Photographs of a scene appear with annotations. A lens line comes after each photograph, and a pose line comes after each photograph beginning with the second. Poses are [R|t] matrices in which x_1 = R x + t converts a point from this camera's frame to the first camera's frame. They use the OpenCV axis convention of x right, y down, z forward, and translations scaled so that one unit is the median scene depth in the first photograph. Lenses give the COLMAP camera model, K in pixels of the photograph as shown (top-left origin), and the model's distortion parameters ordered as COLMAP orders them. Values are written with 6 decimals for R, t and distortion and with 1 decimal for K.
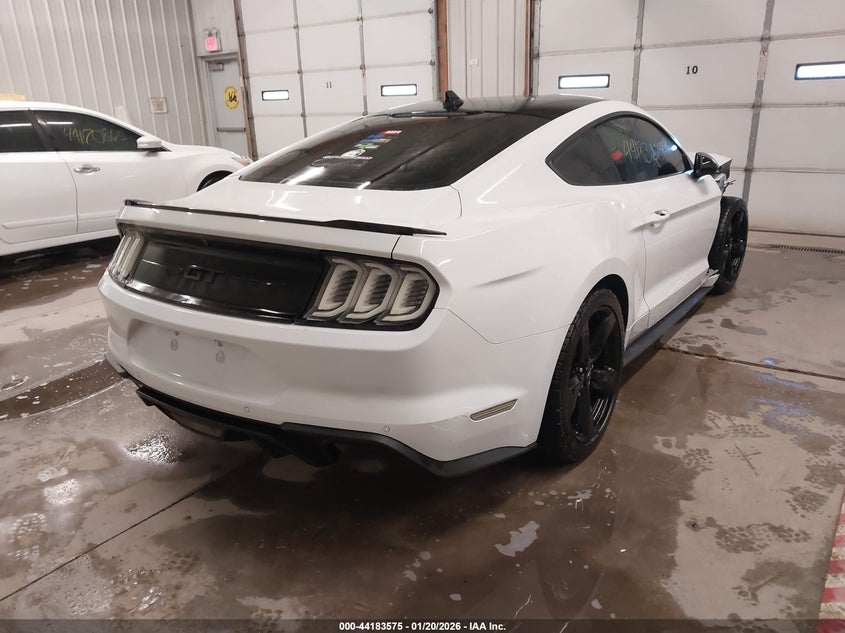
lens RADIAL K [[691.8, 0, 422.5], [0, 691.8, 316.5], [0, 0, 1]] dist [-0.000843, -0.004548]
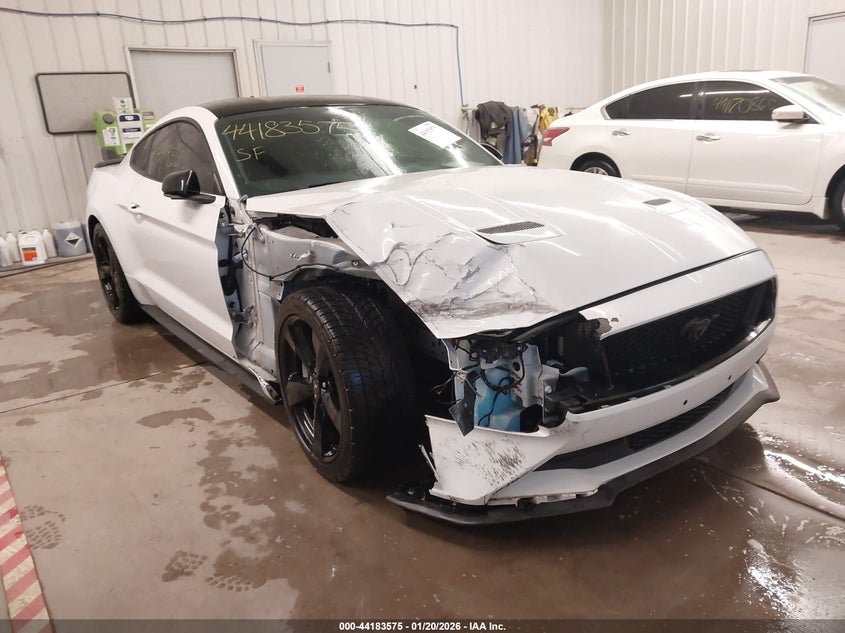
lens RADIAL K [[691.8, 0, 422.5], [0, 691.8, 316.5], [0, 0, 1]] dist [-0.000843, -0.004548]
pose [[-0.335942, 0.300462, -0.892673, 0.728676], [-0.204365, 0.901924, 0.380485, -0.300775], [0.919444, 0.310252, -0.241590, 1.011244]]
